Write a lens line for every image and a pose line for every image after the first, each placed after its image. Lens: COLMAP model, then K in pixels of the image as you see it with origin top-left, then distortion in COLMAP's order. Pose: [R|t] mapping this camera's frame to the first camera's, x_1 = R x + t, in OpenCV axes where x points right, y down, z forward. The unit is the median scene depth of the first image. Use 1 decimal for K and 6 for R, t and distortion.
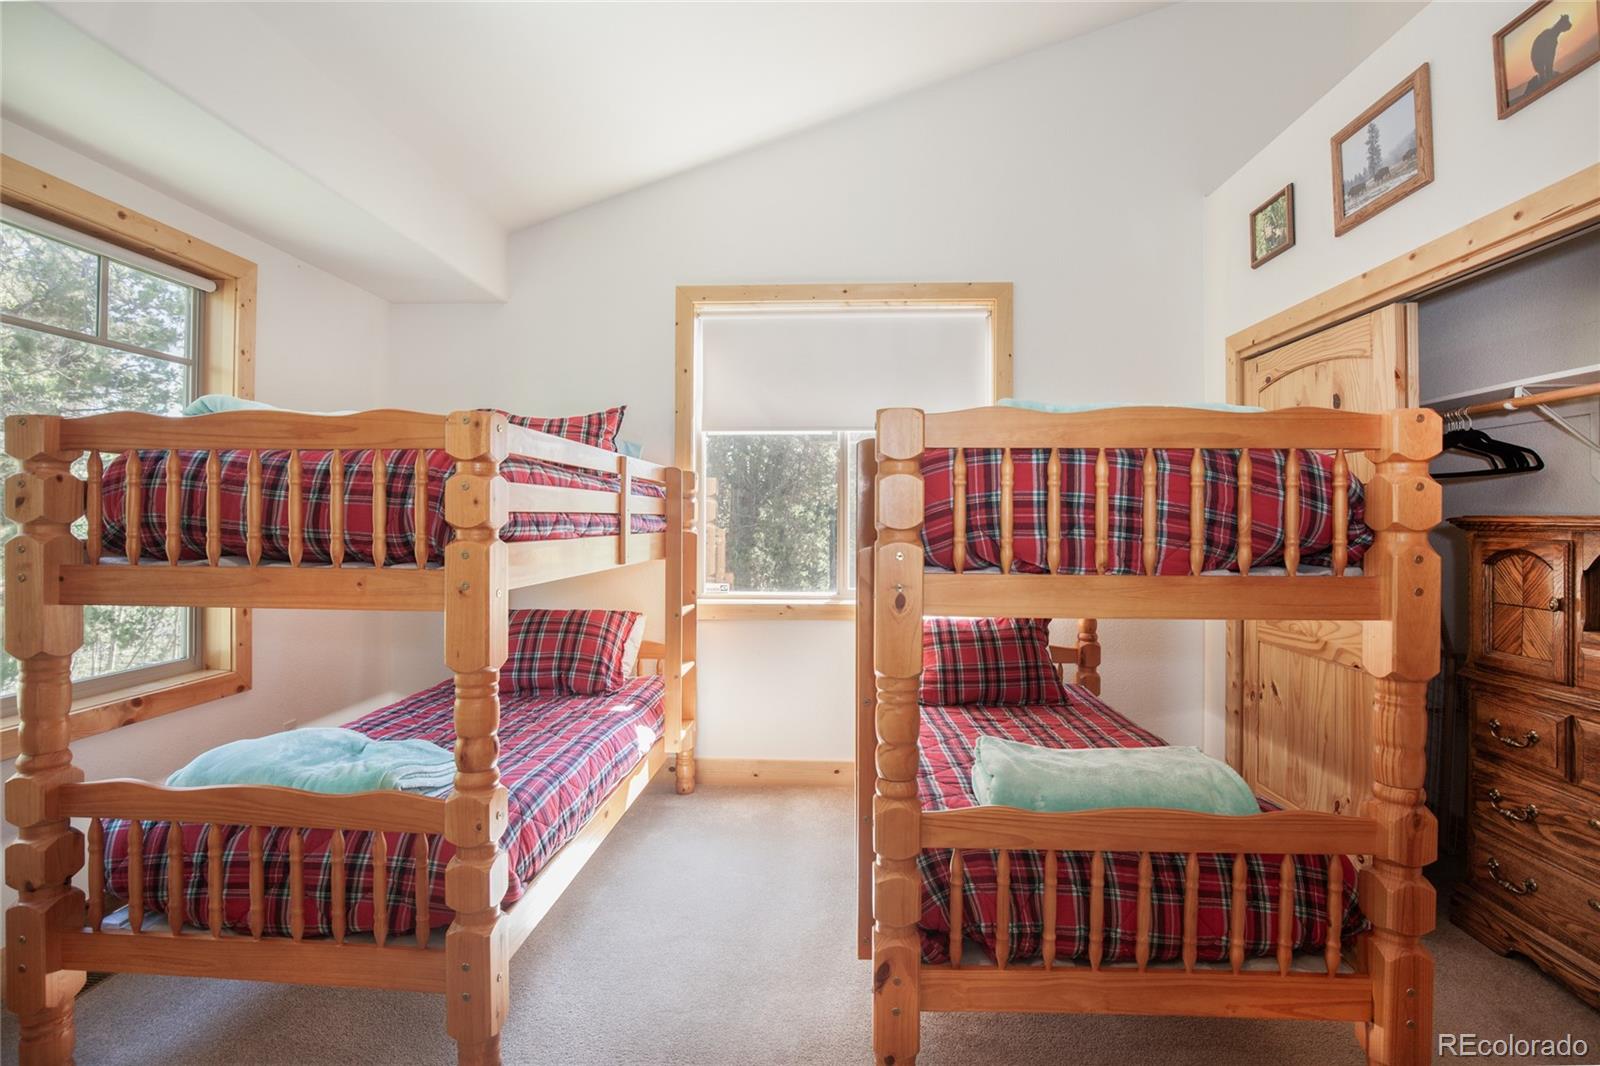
lens RADIAL K [[754.5, 0, 800.9], [0, 754.5, 529.7], [0, 0, 1]] dist [-0.020776, 0.000500]
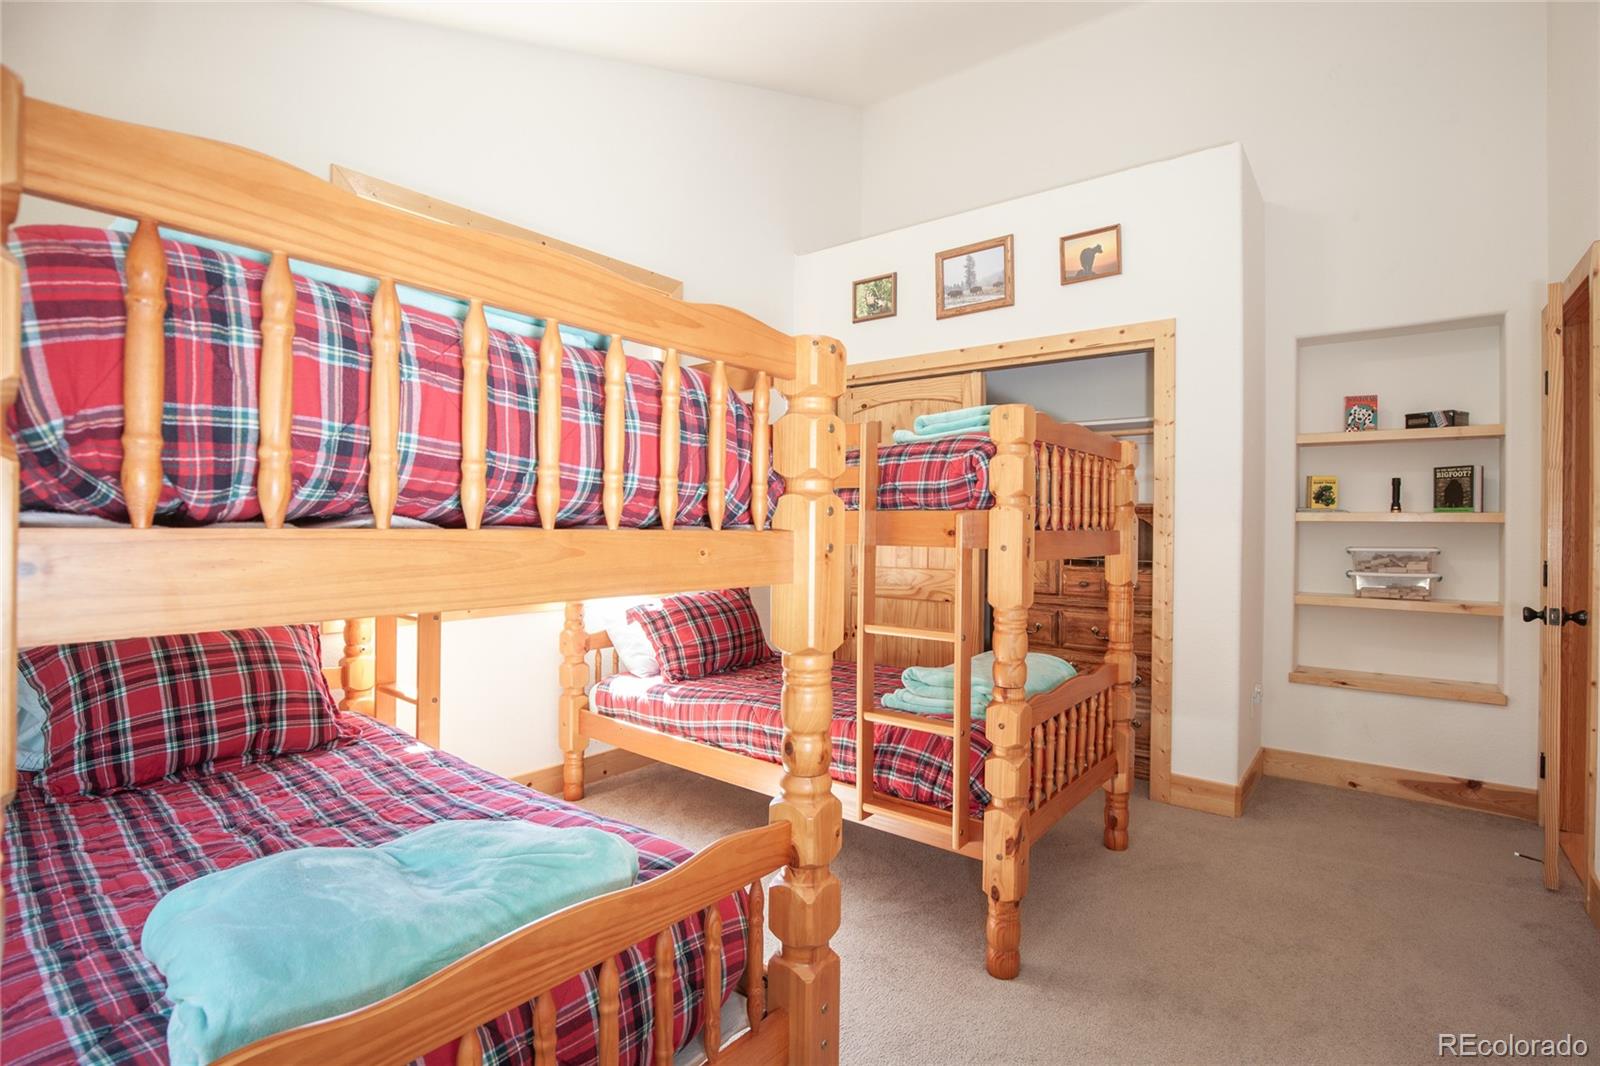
lens RADIAL K [[760.1, 0, 799.9], [0, 760.1, 536.3], [0, 0, 1]] dist [-0.025739, -0.000215]
pose [[0.572739, -0.009900, 0.819678, -0.735448], [0.002270, 0.999942, 0.010492, 0.033064], [-0.819735, -0.004149, 0.572729, 0.351302]]
